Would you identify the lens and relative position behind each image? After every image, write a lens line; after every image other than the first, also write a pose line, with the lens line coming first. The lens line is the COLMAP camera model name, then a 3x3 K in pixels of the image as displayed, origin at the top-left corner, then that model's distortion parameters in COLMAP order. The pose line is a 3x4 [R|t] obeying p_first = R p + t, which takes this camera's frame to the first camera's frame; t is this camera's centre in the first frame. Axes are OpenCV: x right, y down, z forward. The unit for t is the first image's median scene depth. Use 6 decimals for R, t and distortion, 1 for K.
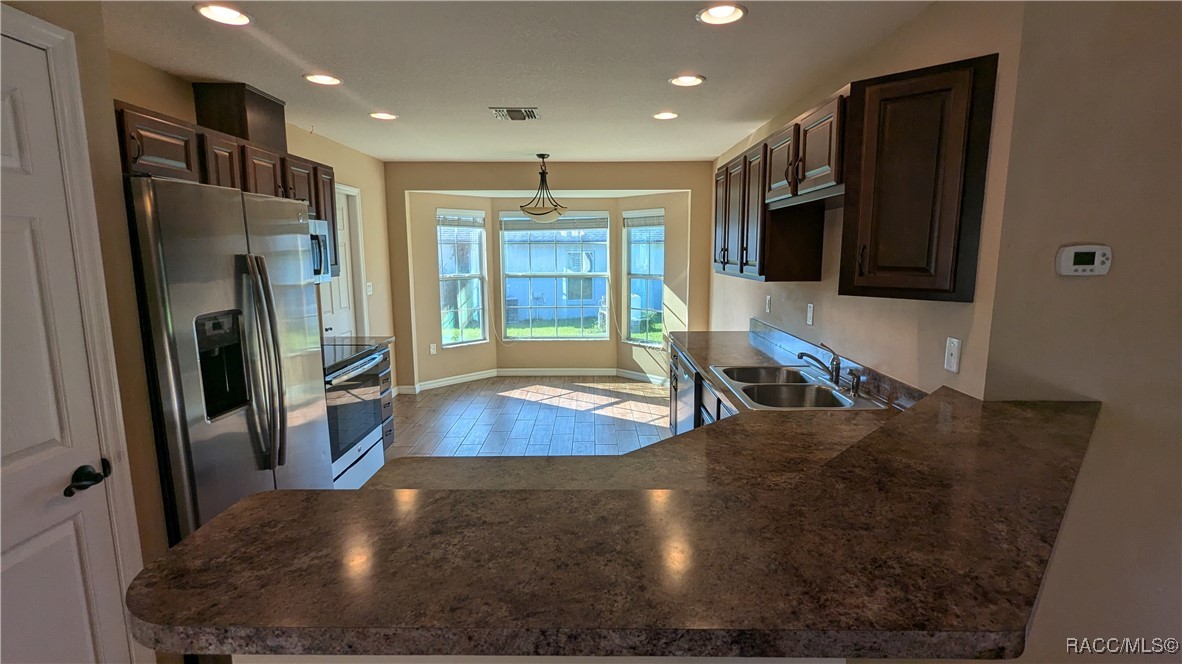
lens RADIAL K [[547.1, 0, 594.2], [0, 547.1, 329.7], [0, 0, 1]] dist [-0.001526, -0.000674]
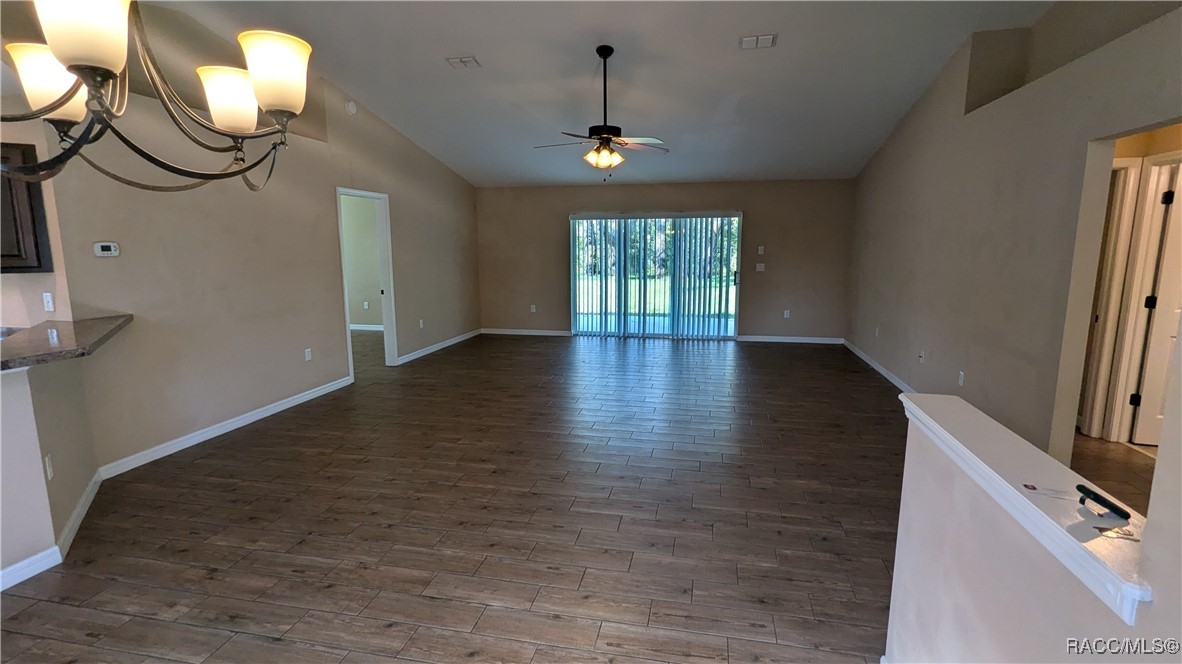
lens RADIAL K [[547.1, 0, 594.7], [0, 547.1, 327.3], [0, 0, 1]] dist [-0.001526, -0.000674]
pose [[0.201501, -0.145452, 0.968628, -0.822991], [0.149689, 0.981869, 0.116301, 0.205630], [-0.967983, 0.121558, 0.219620, -1.258483]]
